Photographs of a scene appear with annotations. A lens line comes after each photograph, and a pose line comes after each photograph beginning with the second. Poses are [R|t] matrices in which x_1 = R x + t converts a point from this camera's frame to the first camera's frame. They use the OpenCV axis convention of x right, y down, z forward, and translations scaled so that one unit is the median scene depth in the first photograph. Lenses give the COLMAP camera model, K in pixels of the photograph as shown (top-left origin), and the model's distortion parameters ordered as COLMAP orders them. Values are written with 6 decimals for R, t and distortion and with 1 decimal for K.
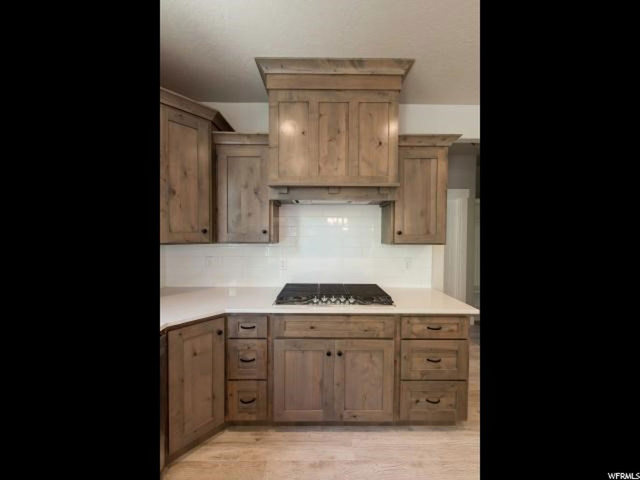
lens RADIAL K [[210.8, 0, 319.7], [0, 210.8, 238.9], [0, 0, 1]] dist [-0.001862, 0.000066]
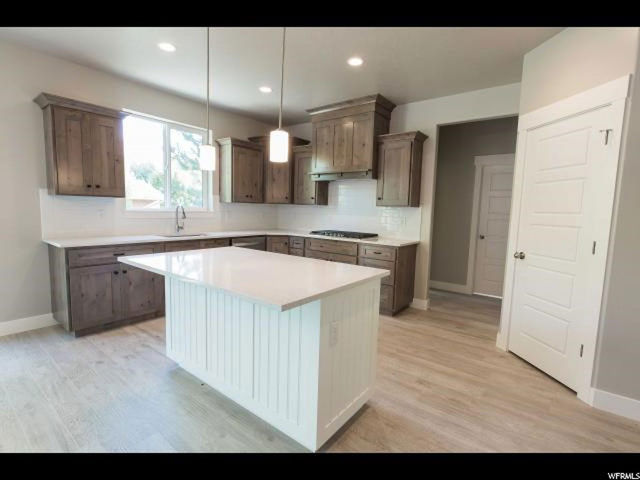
lens RADIAL K [[311.1, 0, 322.1], [0, 311.1, 241.1], [0, 0, 1]] dist [-0.005047, -0.000292]
pose [[0.787407, 0.079314, -0.611310, 1.699485], [-0.043505, 0.996365, 0.073235, 0.154730], [0.614897, -0.031070, 0.787995, -1.253958]]
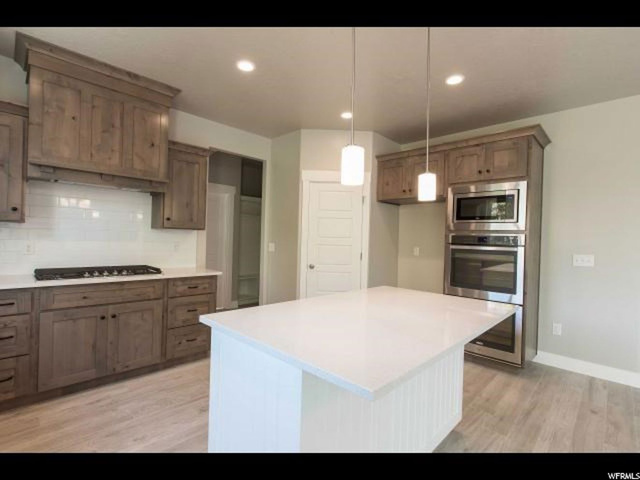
lens RADIAL K [[311.1, 0, 322.8], [0, 311.1, 239.6], [0, 0, 1]] dist [-0.005047, -0.000292]
pose [[0.694718, 0.010992, 0.719198, -0.338395], [-0.010761, 0.999930, -0.004889, 0.104098], [-0.719202, -0.004343, 0.694788, -1.033452]]
